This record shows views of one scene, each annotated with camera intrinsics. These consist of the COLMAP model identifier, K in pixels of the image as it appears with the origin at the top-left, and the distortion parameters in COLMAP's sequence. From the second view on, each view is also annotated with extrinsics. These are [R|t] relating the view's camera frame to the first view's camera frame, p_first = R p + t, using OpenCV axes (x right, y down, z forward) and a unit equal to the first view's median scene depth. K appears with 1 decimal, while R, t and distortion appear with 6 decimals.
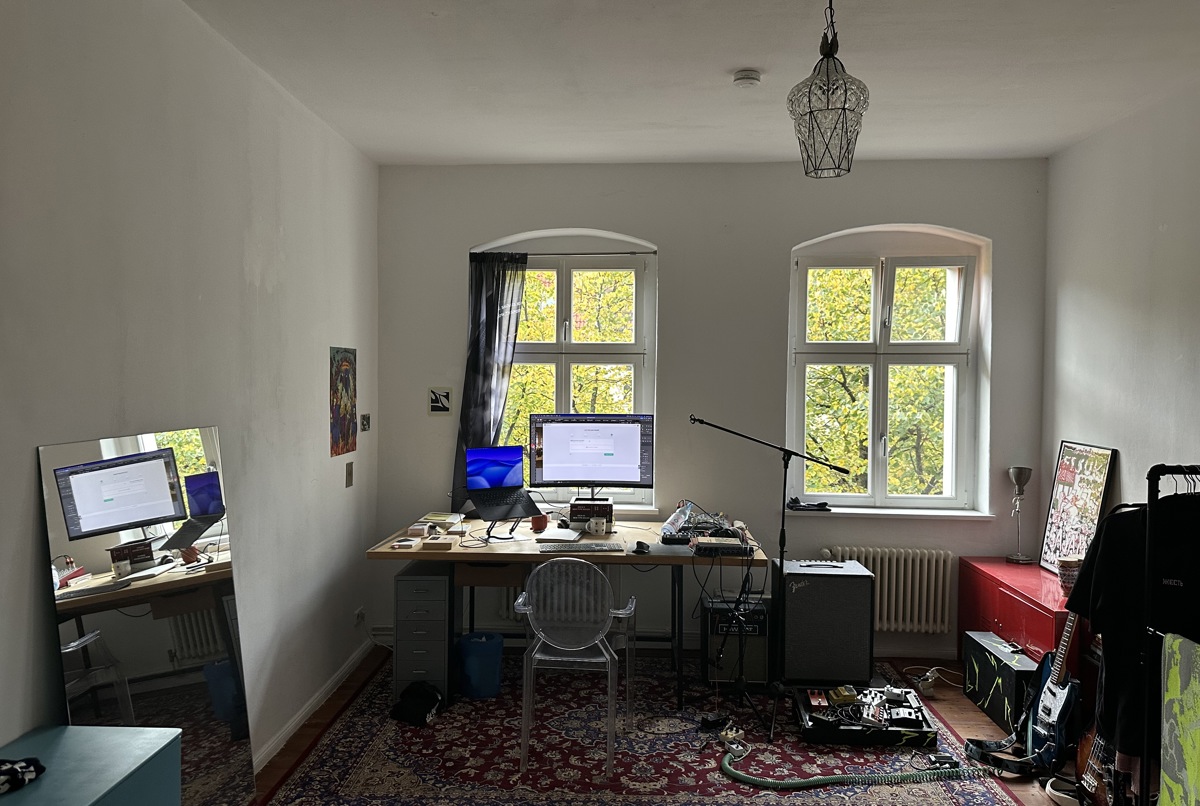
lens RADIAL K [[814.4, 0, 600.0], [0, 814.4, 403.0], [0, 0, 1]] dist [0.171308, 0.000094]
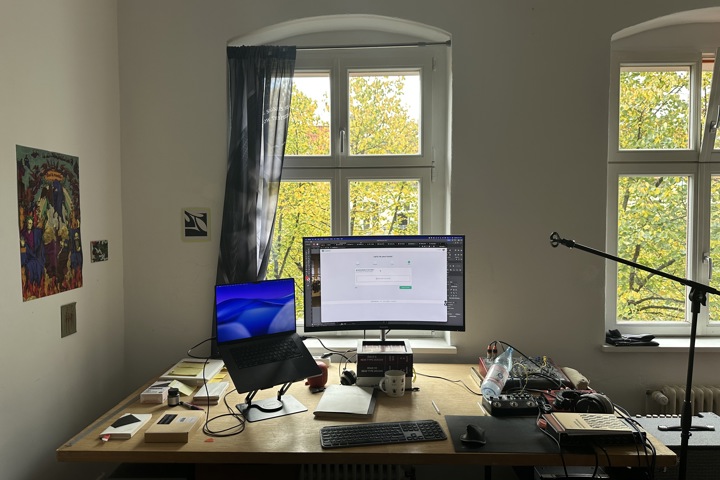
lens RADIAL K [[501.4, 0, 360.2], [0, 501.4, 236.8], [0, 0, 1]] dist [0.105301, -0.121708]
pose [[0.999419, -0.016259, 0.029942, -0.044603], [0.015999, 0.999832, 0.008904, 0.009637], [-0.030081, -0.008420, 0.999512, 0.508189]]
